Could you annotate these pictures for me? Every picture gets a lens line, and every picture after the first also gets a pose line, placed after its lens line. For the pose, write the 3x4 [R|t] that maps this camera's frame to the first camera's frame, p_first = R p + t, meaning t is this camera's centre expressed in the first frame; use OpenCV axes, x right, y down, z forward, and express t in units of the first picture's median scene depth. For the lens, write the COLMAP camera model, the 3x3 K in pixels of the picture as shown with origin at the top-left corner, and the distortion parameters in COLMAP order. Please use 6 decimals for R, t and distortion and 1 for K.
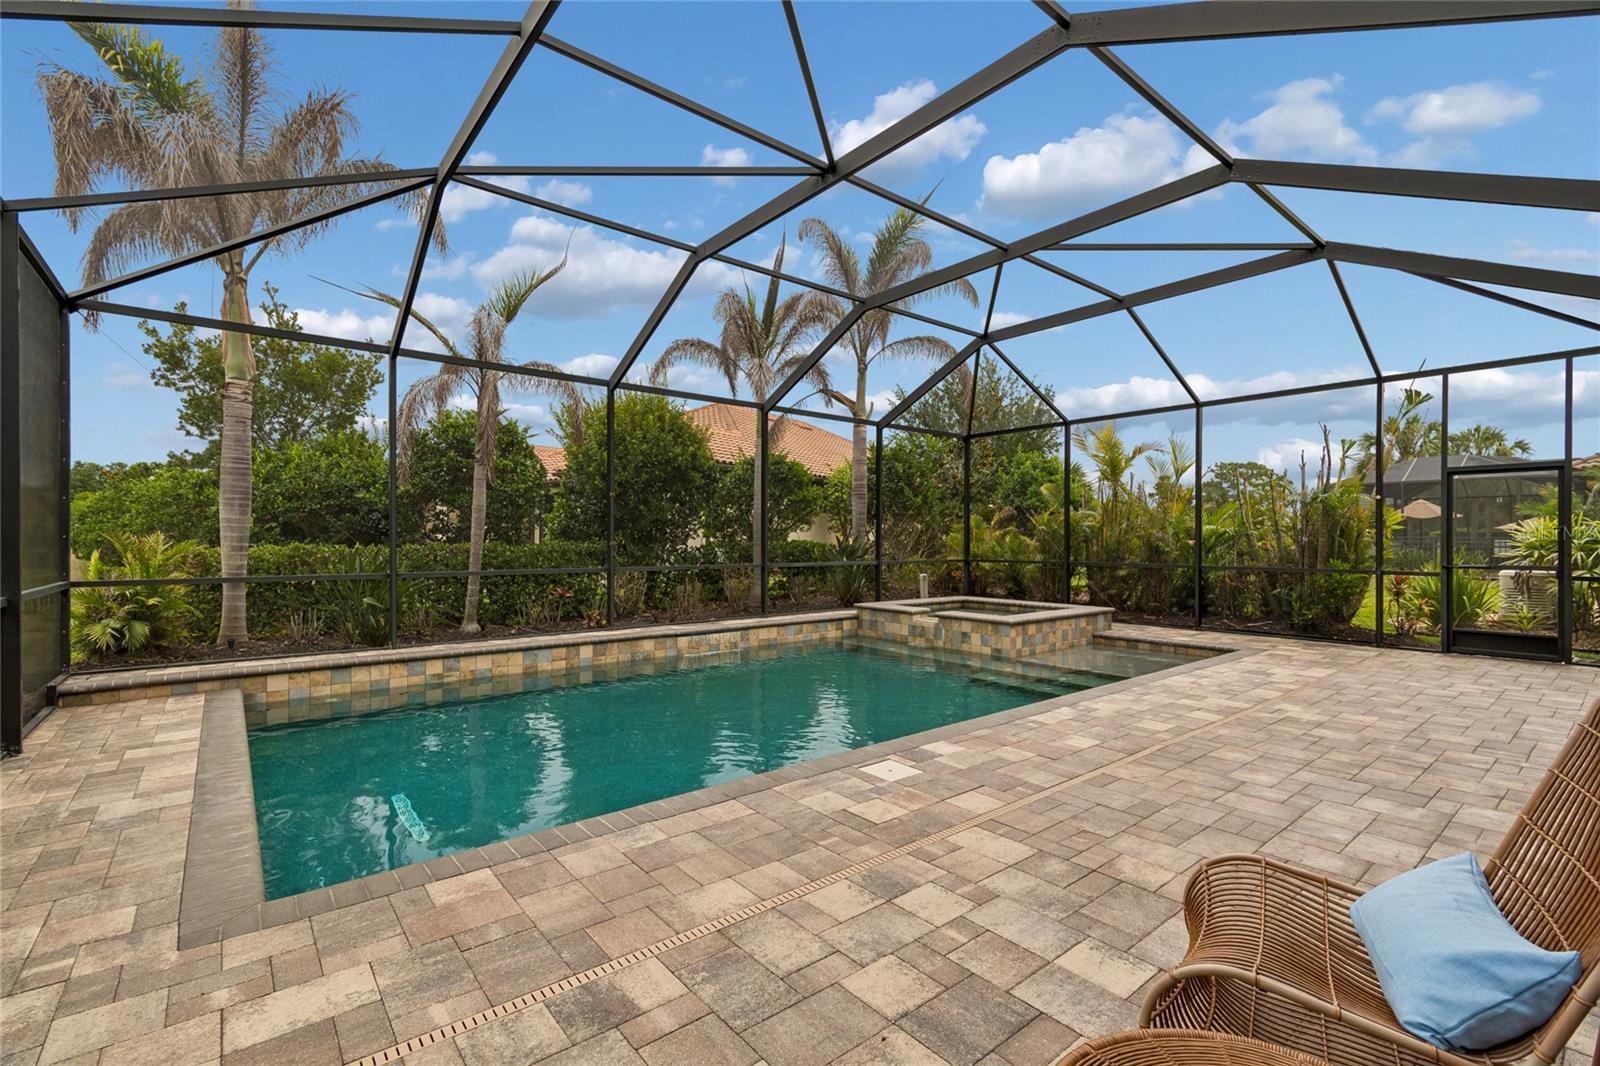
lens RADIAL K [[707.7, 0, 813.0], [0, 707.7, 544.6], [0, 0, 1]] dist [-0.002211, -0.000085]
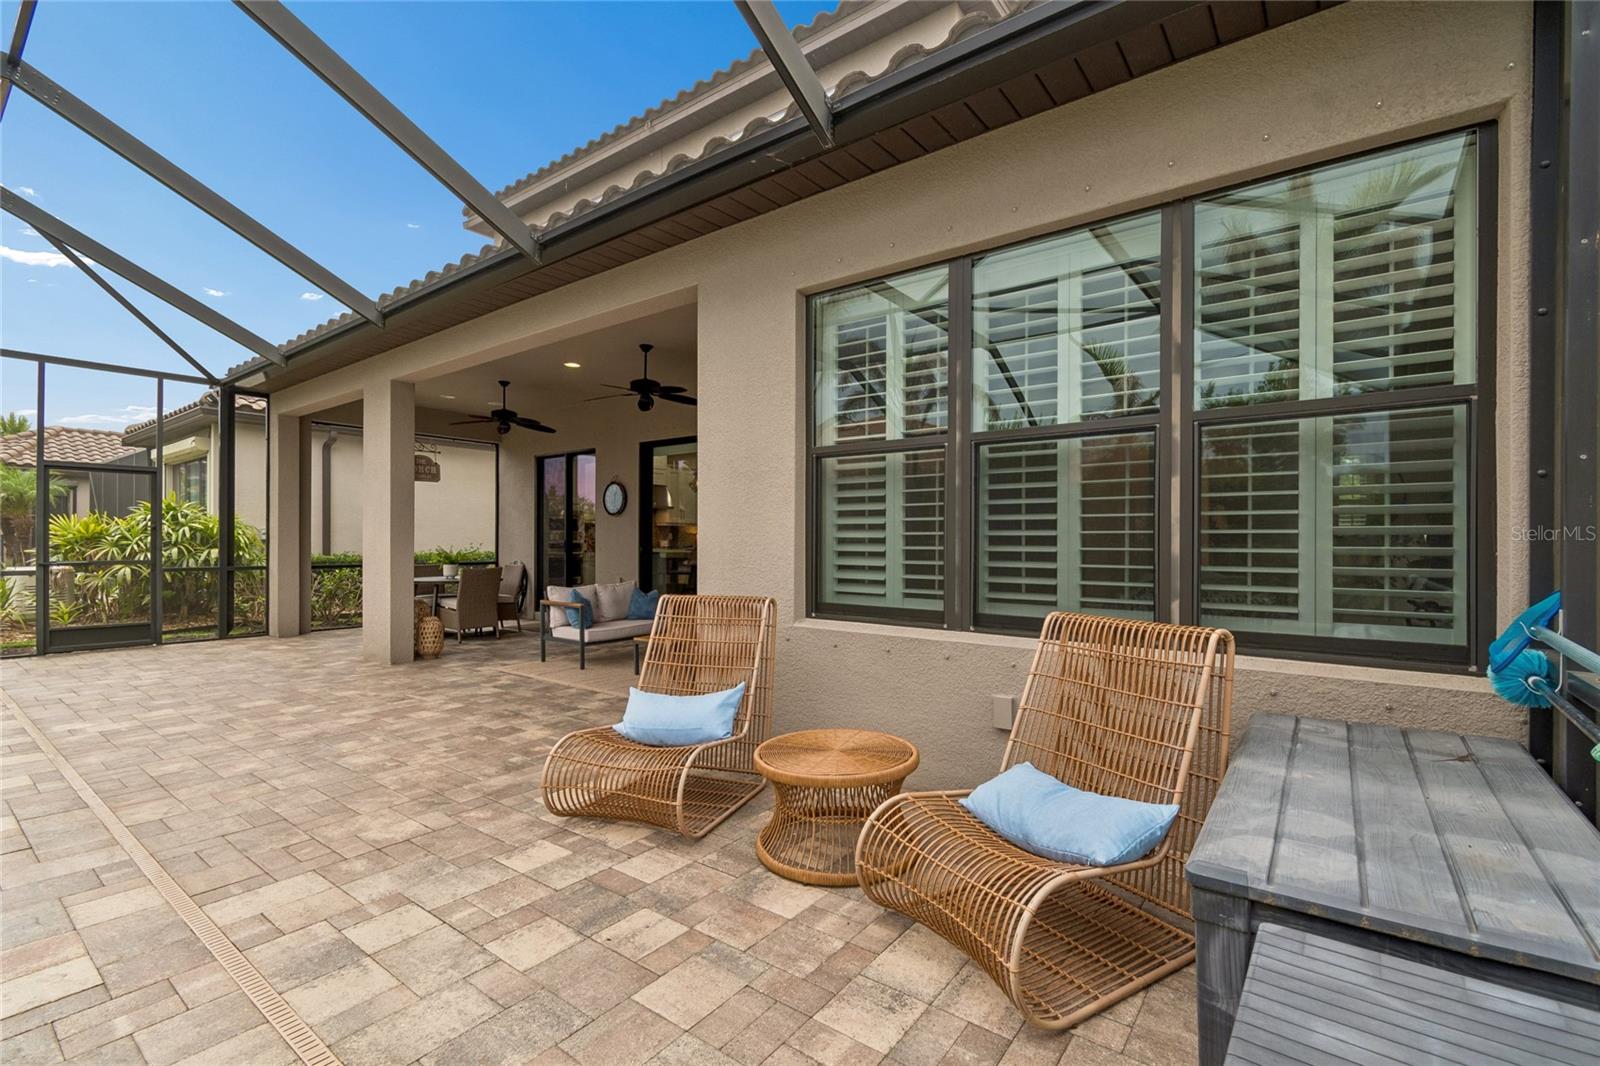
lens RADIAL K [[707.7, 0, 813.0], [0, 707.7, 544.6], [0, 0, 1]] dist [-0.002211, -0.000085]
pose [[-0.237786, -0.006268, 0.971297, -0.656890], [0.002849, 0.999970, 0.007150, 0.002439], [-0.971313, 0.004468, -0.237761, 0.527975]]
